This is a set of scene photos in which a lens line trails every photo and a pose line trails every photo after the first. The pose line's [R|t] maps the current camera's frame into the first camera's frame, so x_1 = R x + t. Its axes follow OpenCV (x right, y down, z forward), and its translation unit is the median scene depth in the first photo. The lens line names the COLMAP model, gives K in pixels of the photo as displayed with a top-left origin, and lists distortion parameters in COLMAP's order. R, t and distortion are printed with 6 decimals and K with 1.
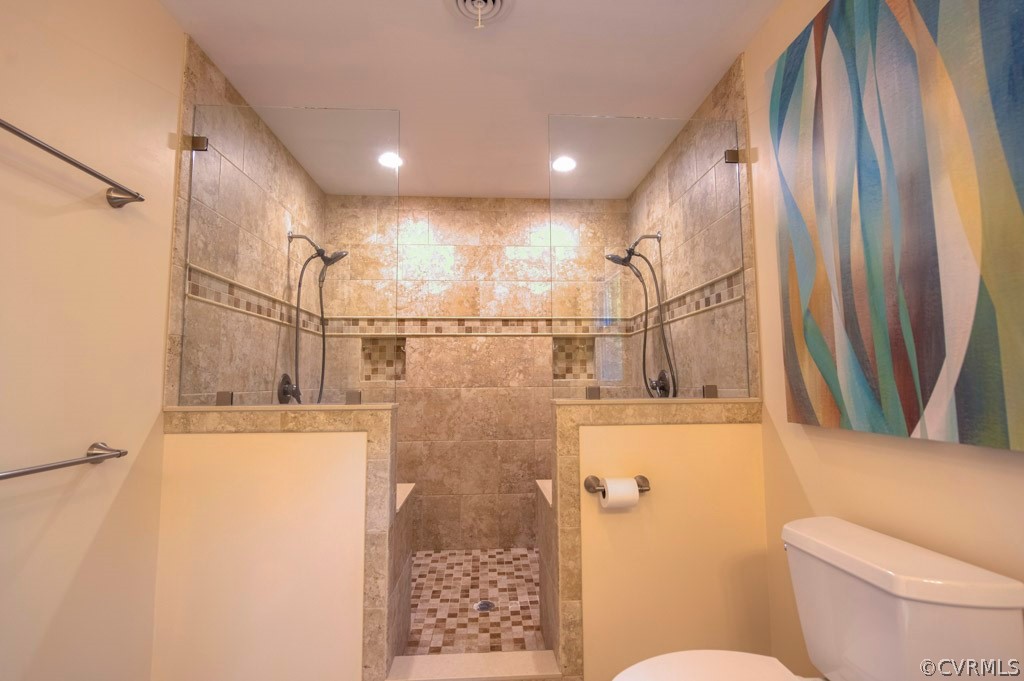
lens RADIAL K [[487.0, 0, 516.1], [0, 487.0, 338.9], [0, 0, 1]] dist [0.002983, -0.000729]
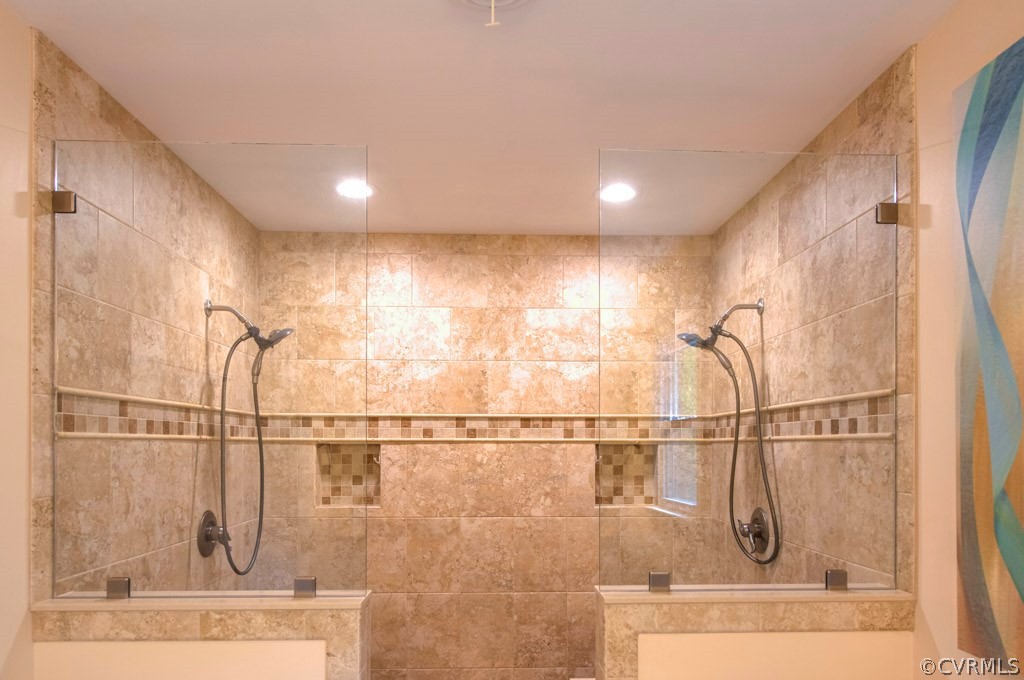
lens RADIAL K [[662.3, 0, 508.3], [0, 662.3, 339.3], [0, 0, 1]] dist [0.002845, 0.003117]
pose [[0.999525, 0.008338, -0.029657, -0.022251], [-0.005685, 0.996065, 0.088445, -0.261849], [0.030277, -0.088235, 0.995639, 0.101079]]
